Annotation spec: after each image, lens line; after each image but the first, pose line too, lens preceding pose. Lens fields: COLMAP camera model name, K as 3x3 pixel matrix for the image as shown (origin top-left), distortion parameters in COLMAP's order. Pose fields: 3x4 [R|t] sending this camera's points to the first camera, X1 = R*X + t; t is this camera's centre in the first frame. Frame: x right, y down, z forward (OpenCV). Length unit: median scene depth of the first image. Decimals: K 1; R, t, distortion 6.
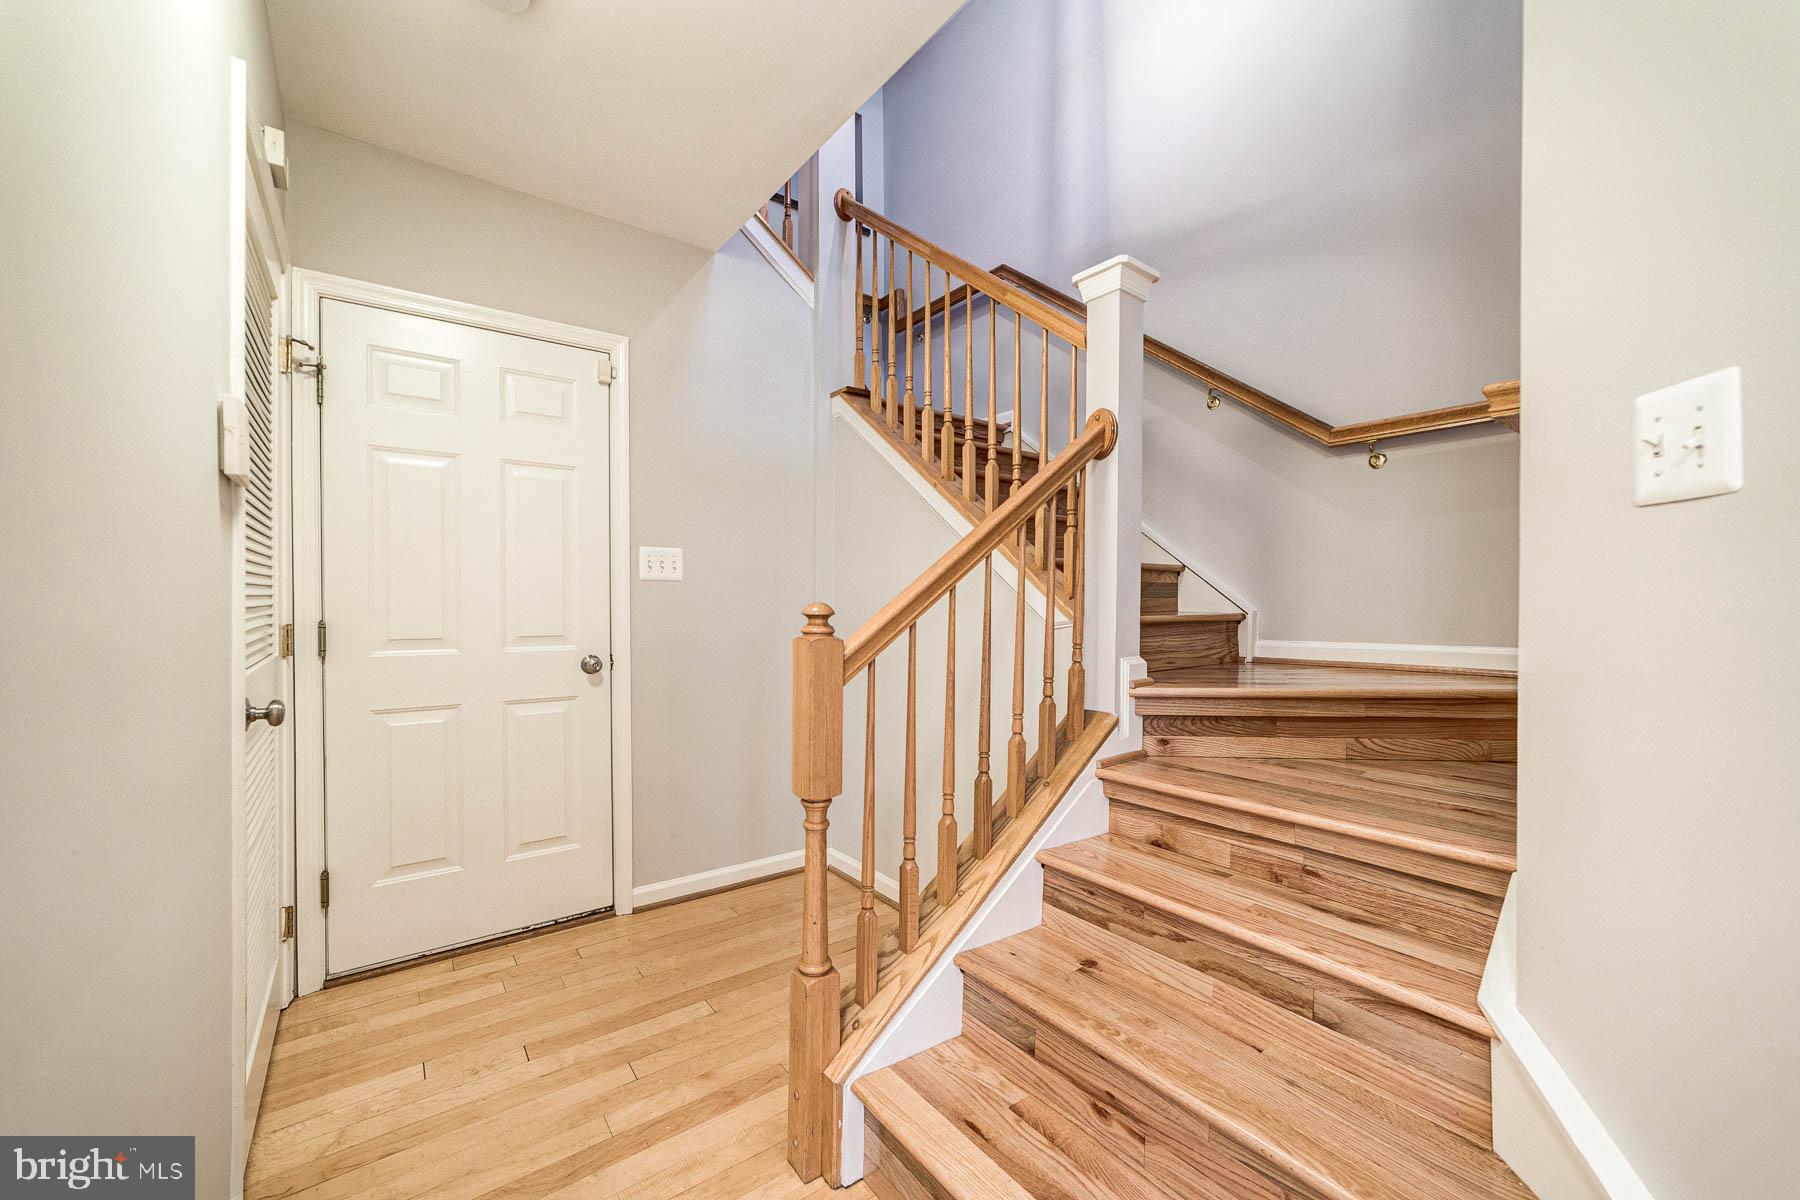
lens RADIAL K [[697.7, 0, 897.7], [0, 697.7, 608.2], [0, 0, 1]] dist [-0.007551, 0.000116]
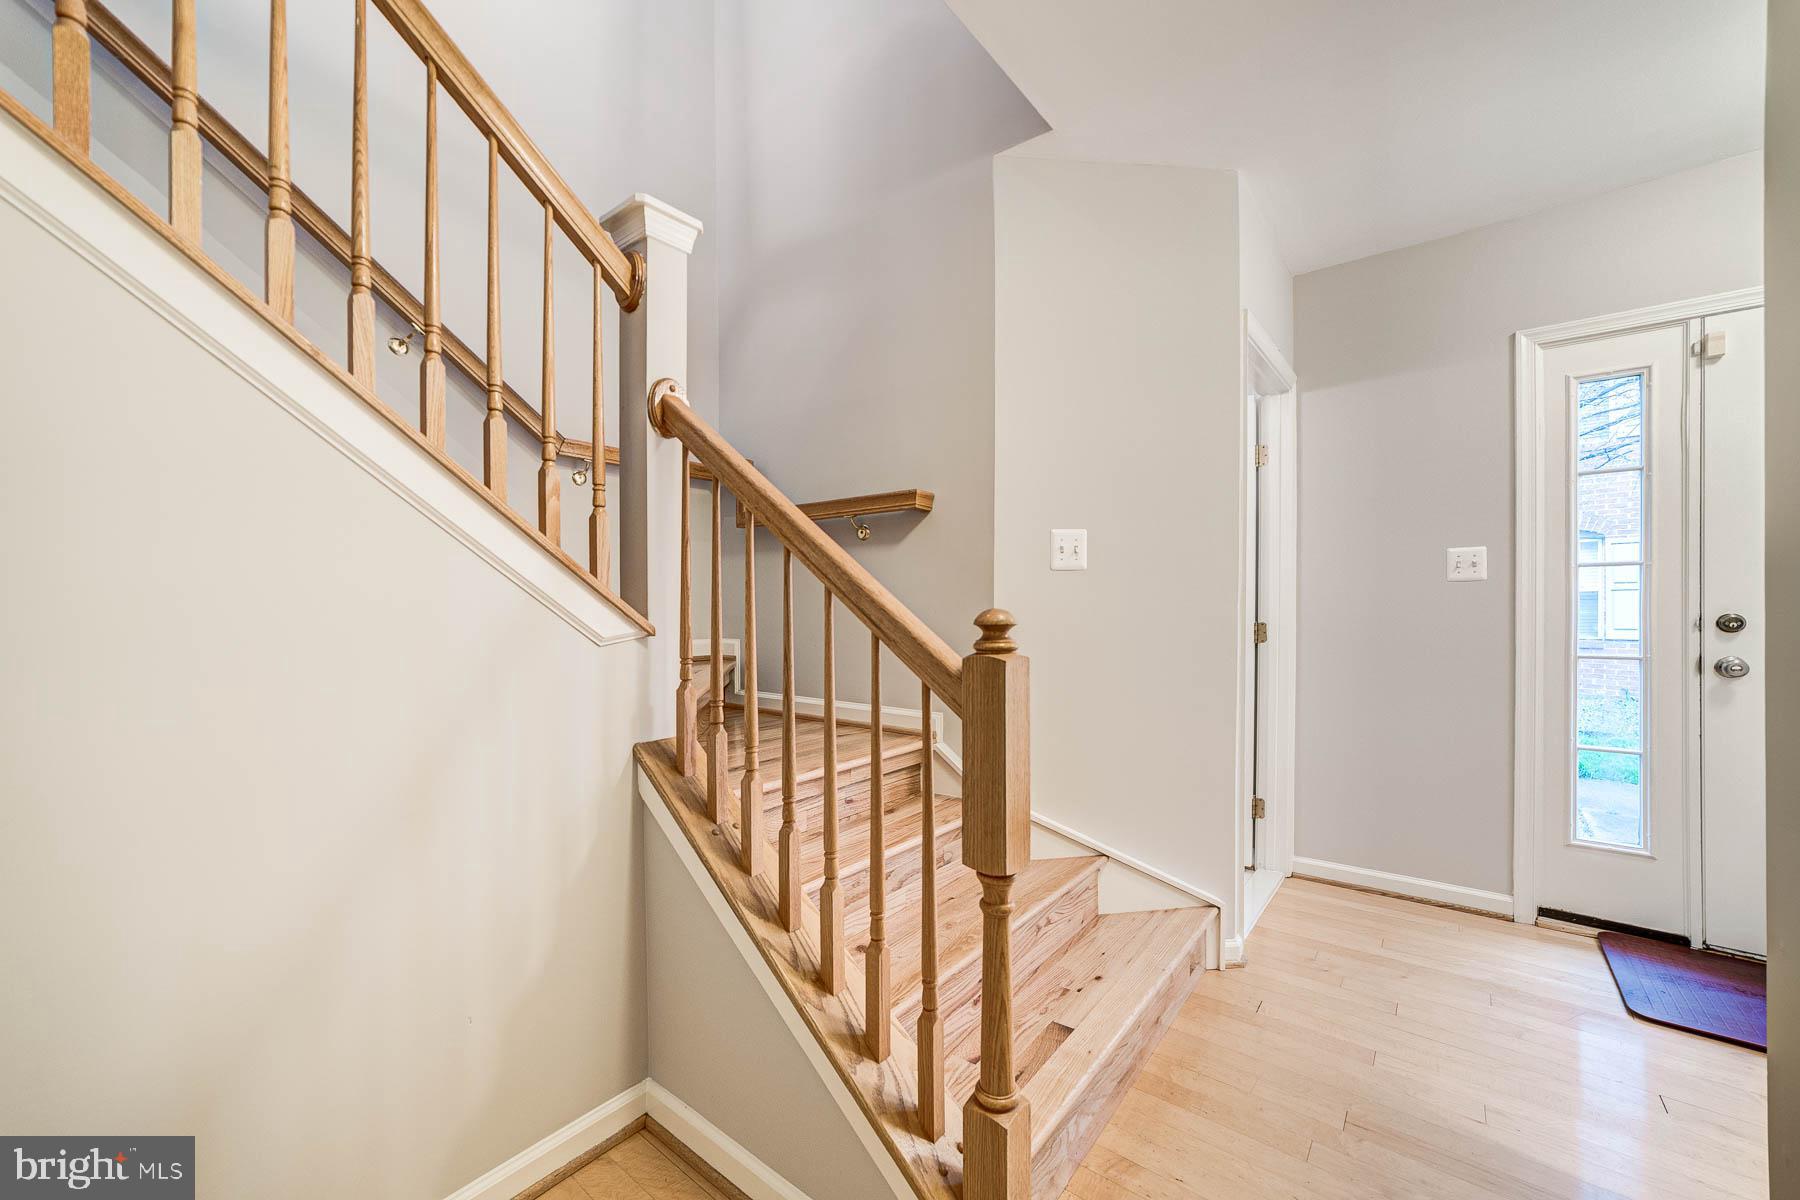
lens RADIAL K [[697.7, 0, 897.7], [0, 697.7, 608.2], [0, 0, 1]] dist [-0.007551, 0.000116]
pose [[-0.227555, -0.007219, 0.973738, -1.039807], [0.017564, 0.999779, 0.011517, -0.029206], [-0.973607, 0.019723, -0.227378, 1.598282]]
